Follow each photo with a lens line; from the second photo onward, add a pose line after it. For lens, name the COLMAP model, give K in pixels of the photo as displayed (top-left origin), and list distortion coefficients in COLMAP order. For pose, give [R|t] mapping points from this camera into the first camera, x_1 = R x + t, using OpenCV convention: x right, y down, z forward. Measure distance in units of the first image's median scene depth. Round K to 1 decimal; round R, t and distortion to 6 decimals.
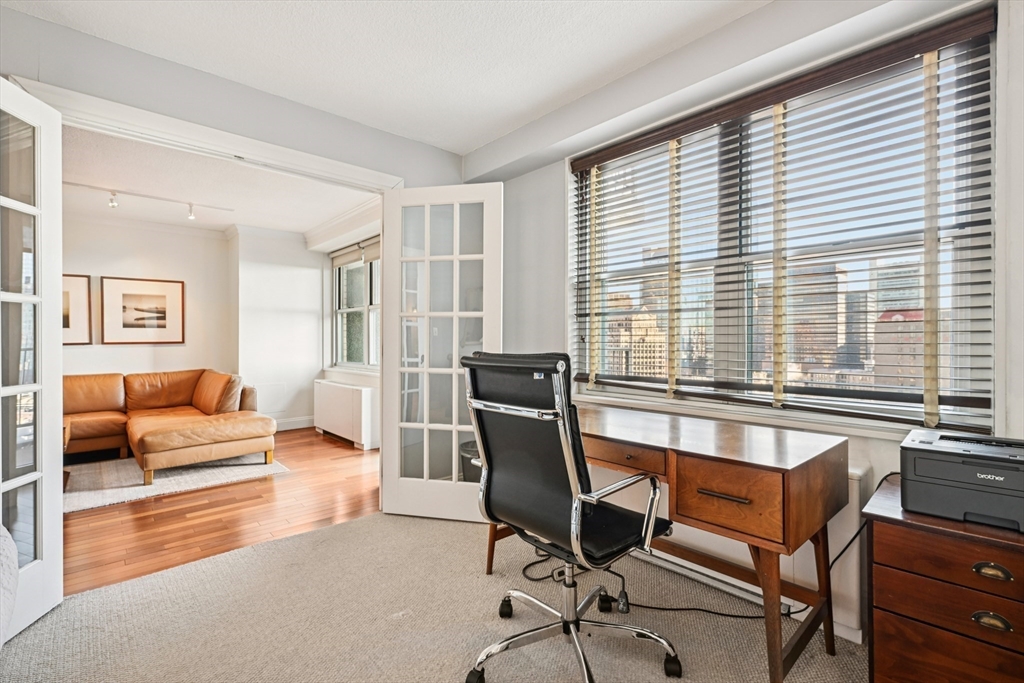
lens RADIAL K [[460.8, 0, 514.3], [0, 460.8, 340.1], [0, 0, 1]] dist [-0.000511, 0.000044]
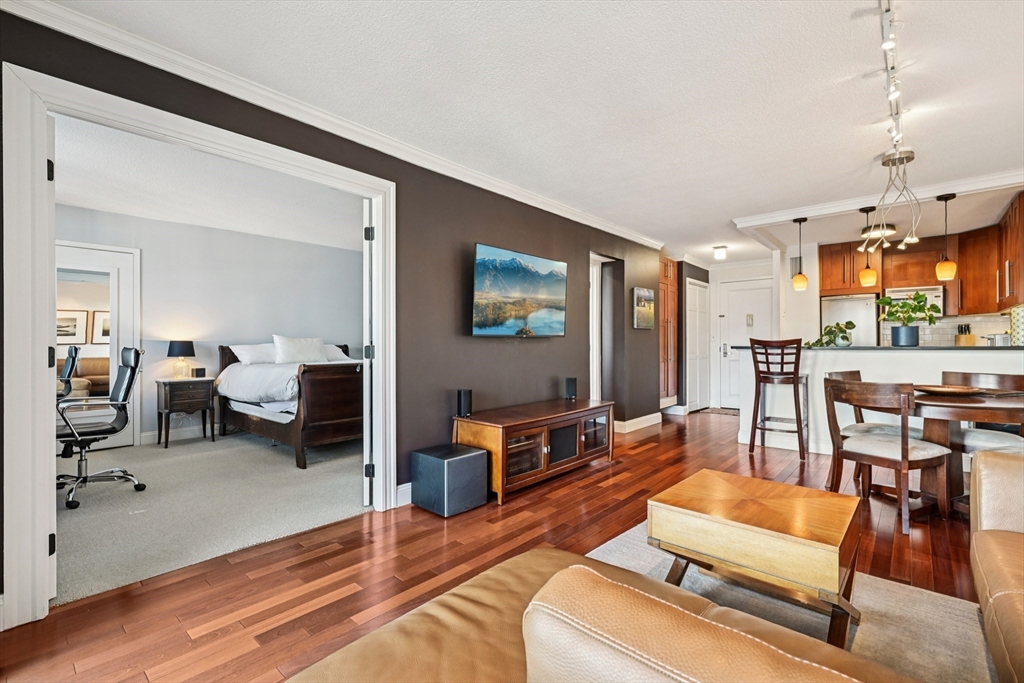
lens RADIAL K [[453.9, 0, 511.3], [0, 453.9, 322.5], [0, 0, 1]] dist [-0.001077, -0.000179]
pose [[-0.995598, -0.001875, -0.093703, -0.507918], [0.002298, 0.999011, -0.044408, 0.004784], [0.093694, -0.044427, -0.994609, 1.004740]]
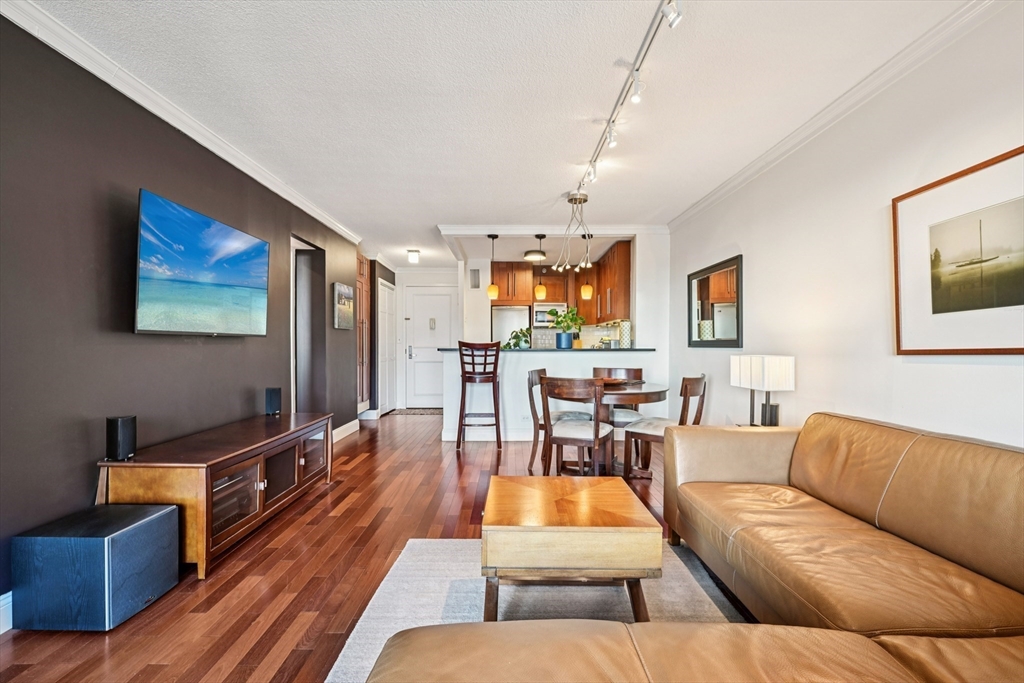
lens RADIAL K [[460.8, 0, 514.3], [0, 460.8, 340.1], [0, 0, 1]] dist [-0.000511, 0.000044]
pose [[-0.679874, -0.010205, -0.733258, -0.438267], [-0.003817, 0.999939, -0.010378, 0.004865], [0.733319, -0.004257, -0.679872, 0.896266]]
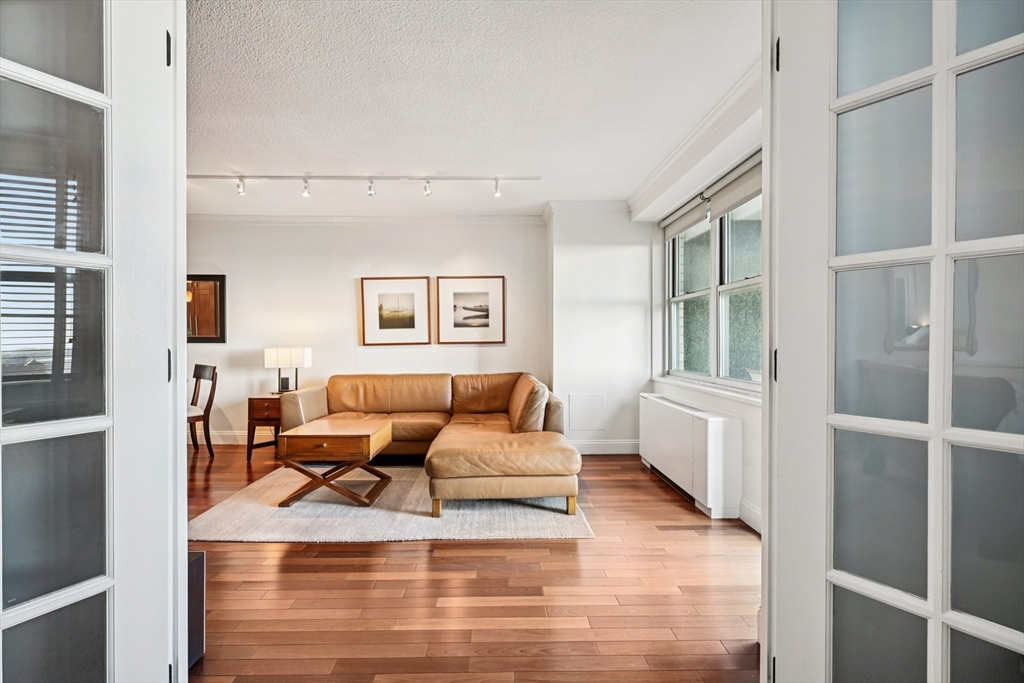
lens RADIAL K [[464.1, 0, 496.6], [0, 464.1, 342.3], [0, 0, 1]] dist [-0.001301, 0.000011]
pose [[0.741440, 0.001732, -0.671017, -0.115053], [0.000683, 0.999994, 0.003335, 0.002000], [0.671019, -0.002931, 0.741434, 0.324698]]
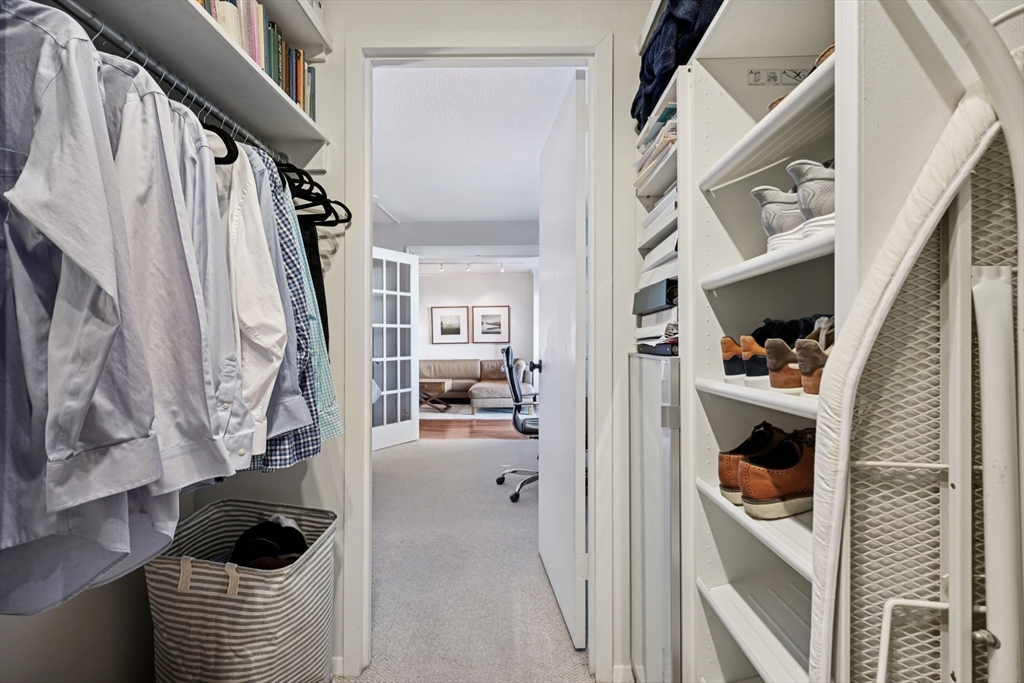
lens RADIAL K [[460.8, 0, 514.3], [0, 460.8, 340.1], [0, 0, 1]] dist [-0.000511, 0.000044]
pose [[0.720865, -0.002901, -0.693070, 0.481518], [0.001869, 0.999996, -0.002243, 0.000962], [0.693073, 0.000322, 0.720867, -0.202324]]
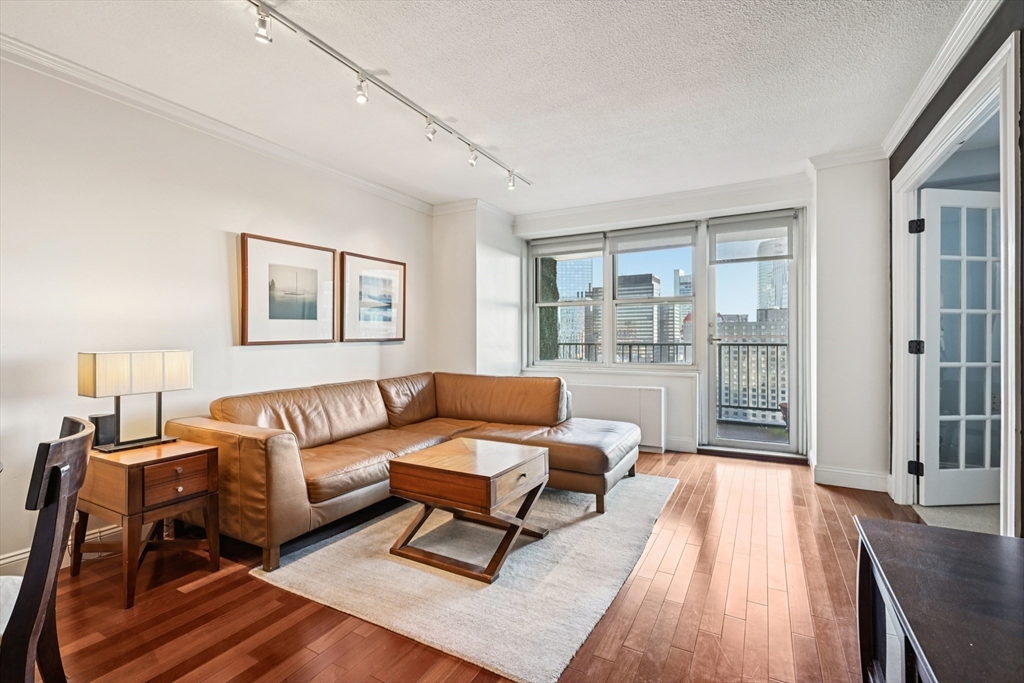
lens RADIAL K [[460.8, 0, 514.3], [0, 460.8, 340.1], [0, 0, 1]] dist [-0.000511, 0.000044]
pose [[0.946547, -0.000553, 0.322567, -0.852592], [-0.001211, 0.999985, 0.005269, 0.002108], [-0.322565, -0.005378, 0.946532, 0.190239]]
